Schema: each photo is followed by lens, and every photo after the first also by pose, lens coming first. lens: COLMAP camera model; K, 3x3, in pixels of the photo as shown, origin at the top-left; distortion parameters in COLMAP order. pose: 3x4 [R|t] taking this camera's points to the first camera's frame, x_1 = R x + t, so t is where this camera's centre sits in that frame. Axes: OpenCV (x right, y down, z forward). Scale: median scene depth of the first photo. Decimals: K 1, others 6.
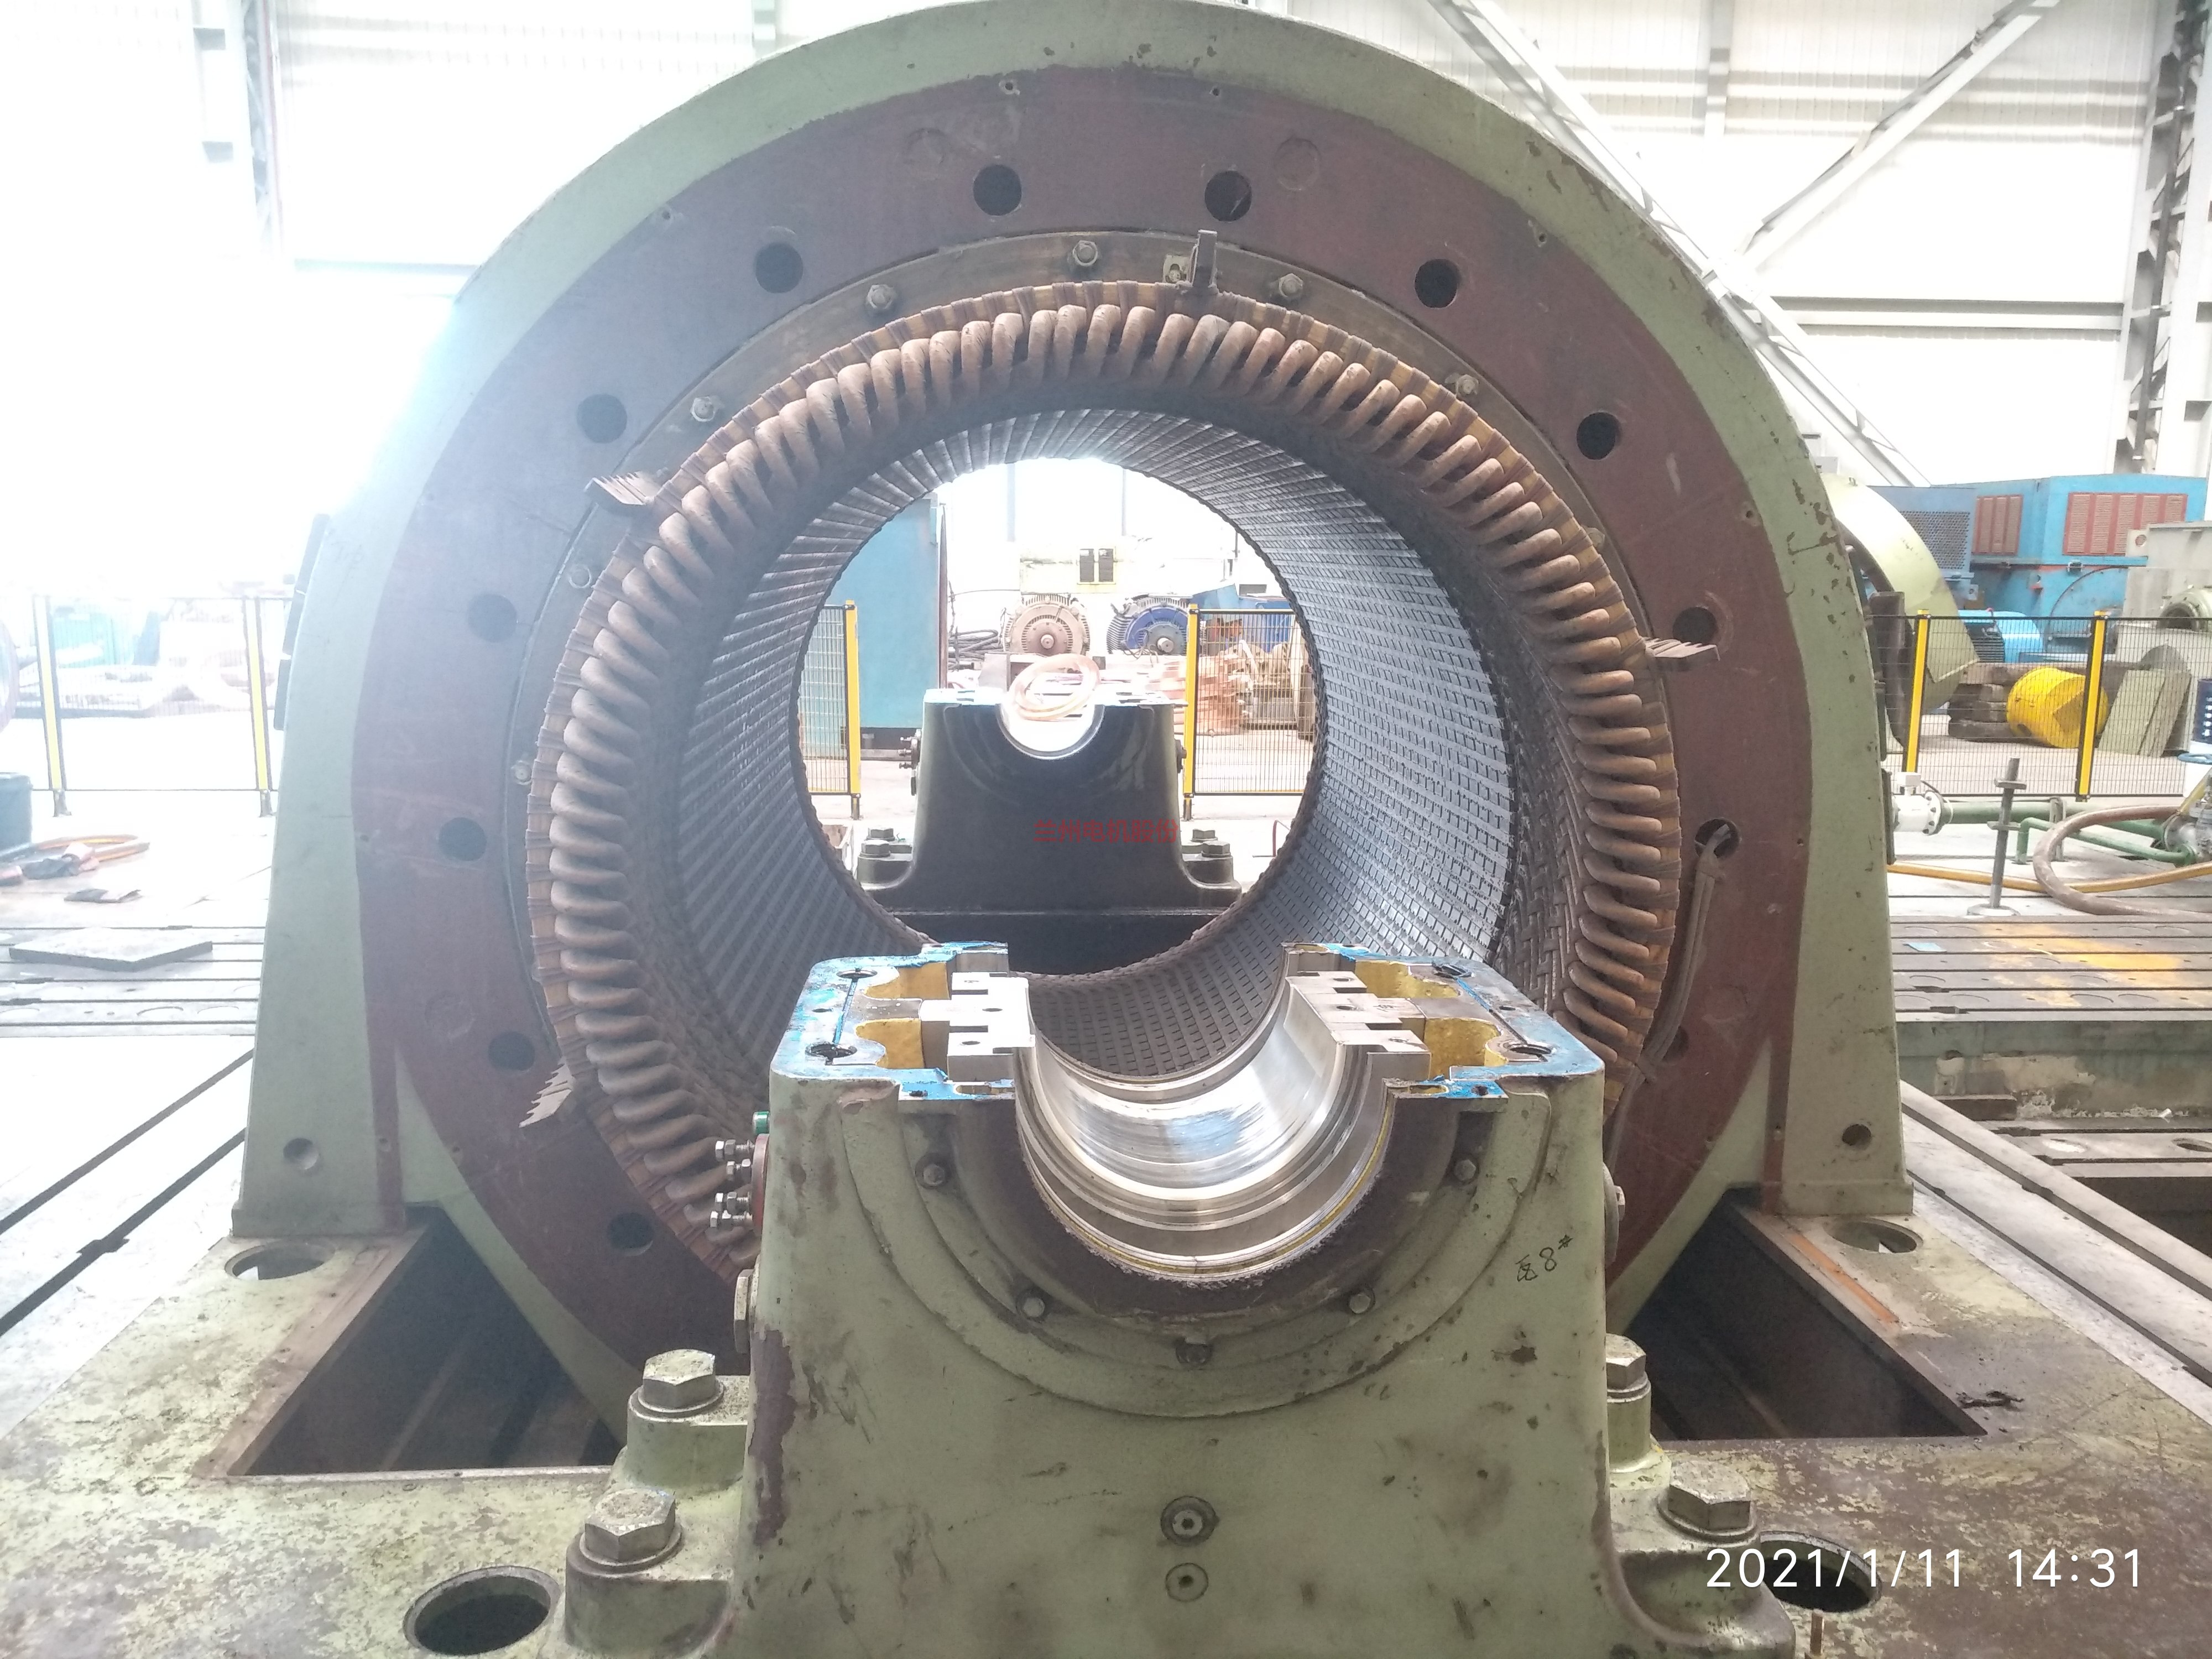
lens RADIAL K [[1707.9, 0, 1137.0], [0, 1707.9, 823.4], [0, 0, 1]] dist [-0.027211, 0.070615]
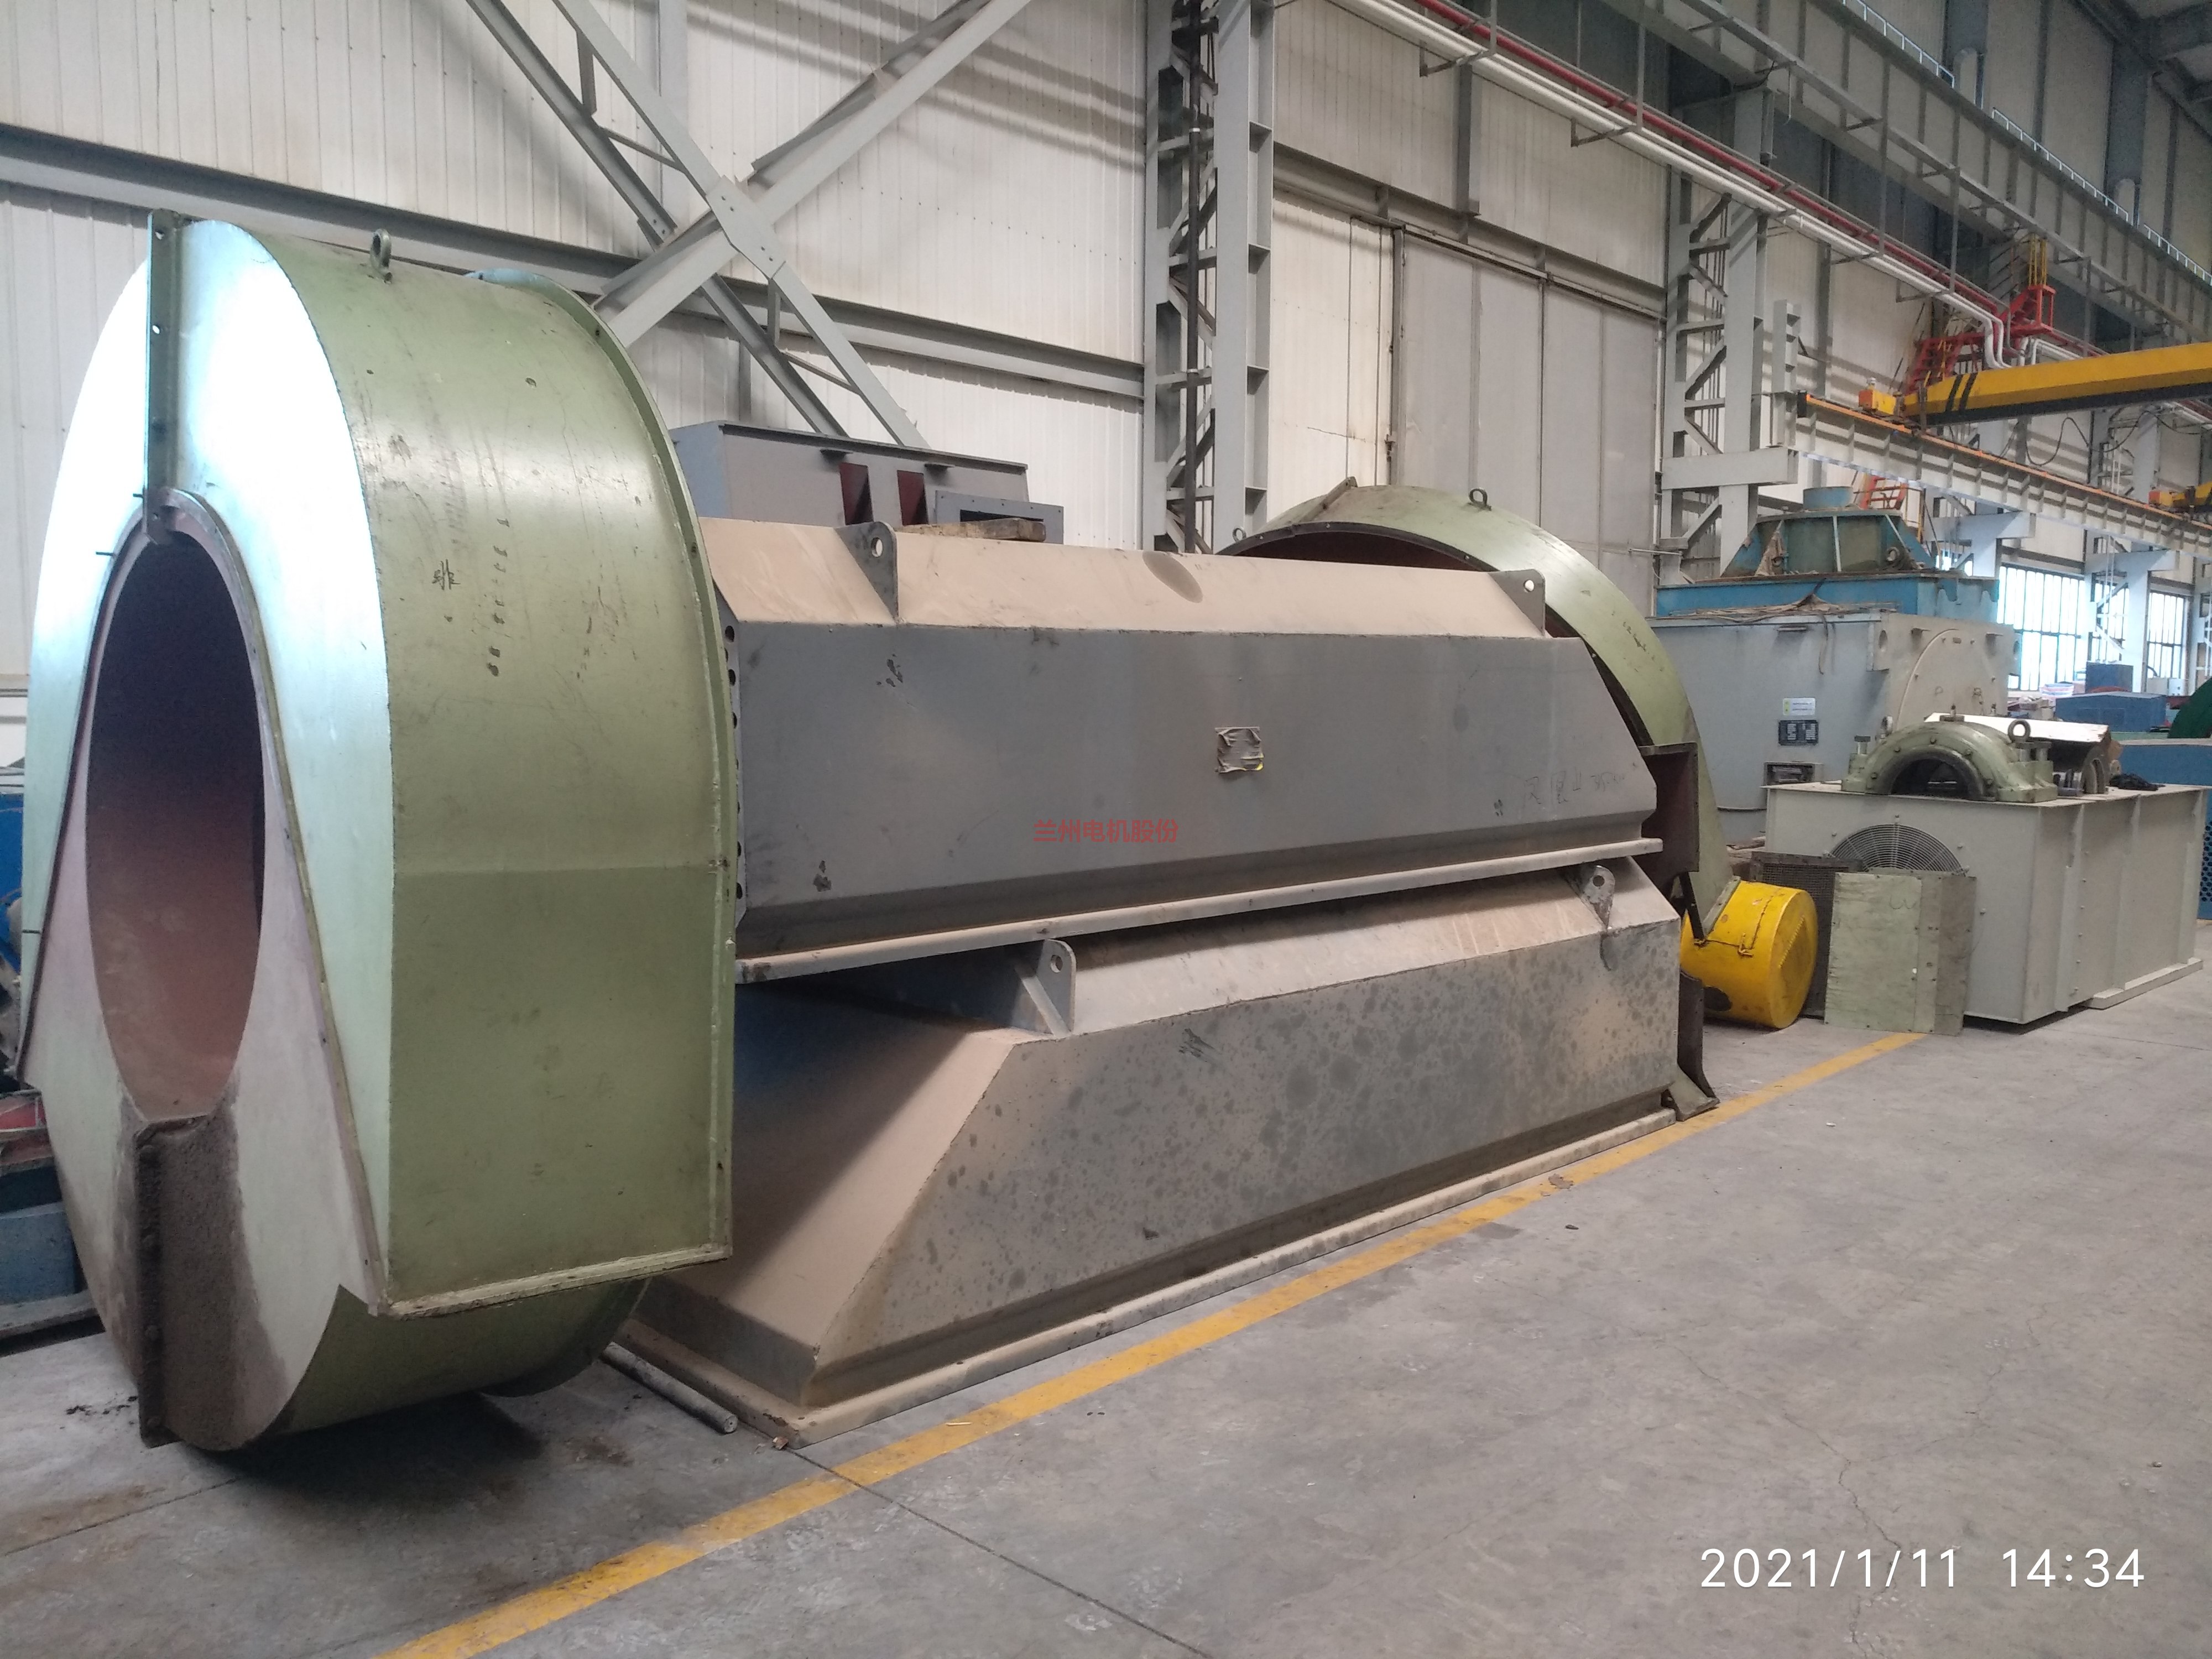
lens RADIAL K [[1707.9, 0, 1097.3], [0, 1707.9, 822.1], [0, 0, 1]] dist [-0.027211, 0.070615]
pose [[0.748398, -0.059278, 0.660596, 0.023965], [0.110962, 0.993151, -0.036591, -0.069357], [-0.653902, 0.100686, 0.749849, 0.460172]]
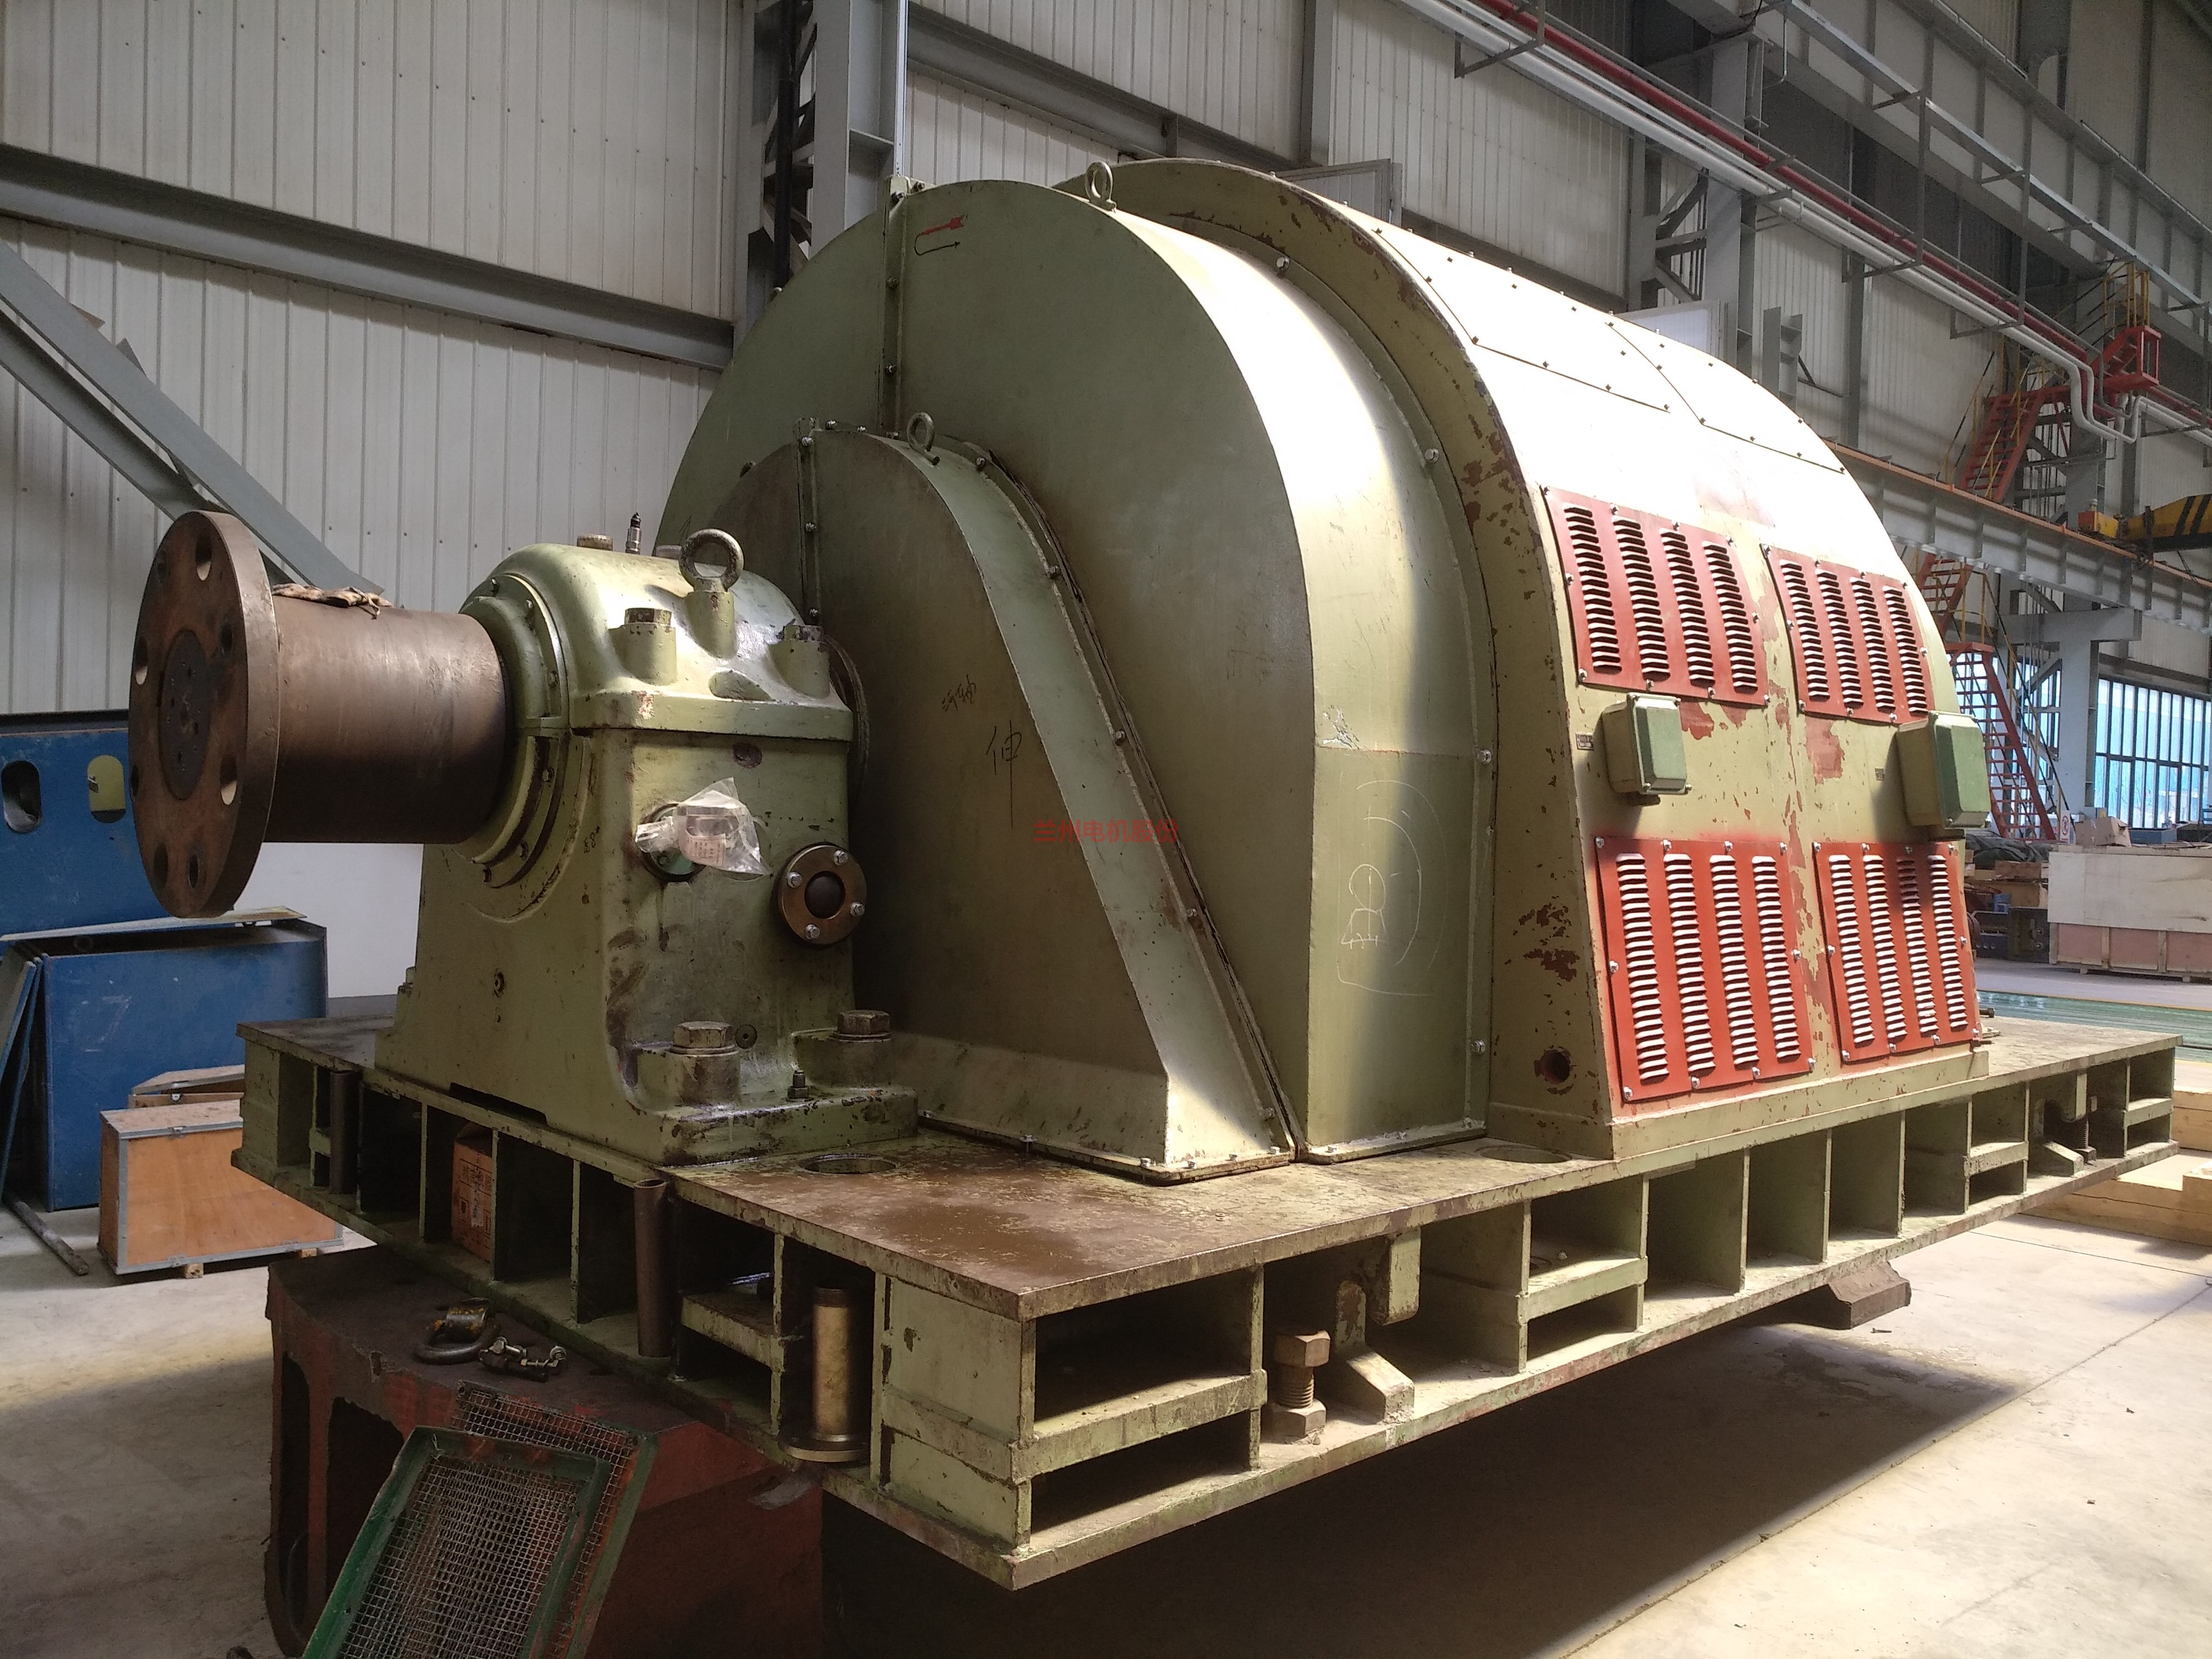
lens RADIAL K [[1707.9, 0, 1111.2], [0, 1707.9, 811.7], [0, 0, 1]] dist [-0.027211, 0.070615]
pose [[0.785038, 0.007084, 0.619407, 0.354524], [0.080051, 0.990390, -0.112784, -0.085346], [-0.614253, 0.138124, 0.776927, 0.554730]]
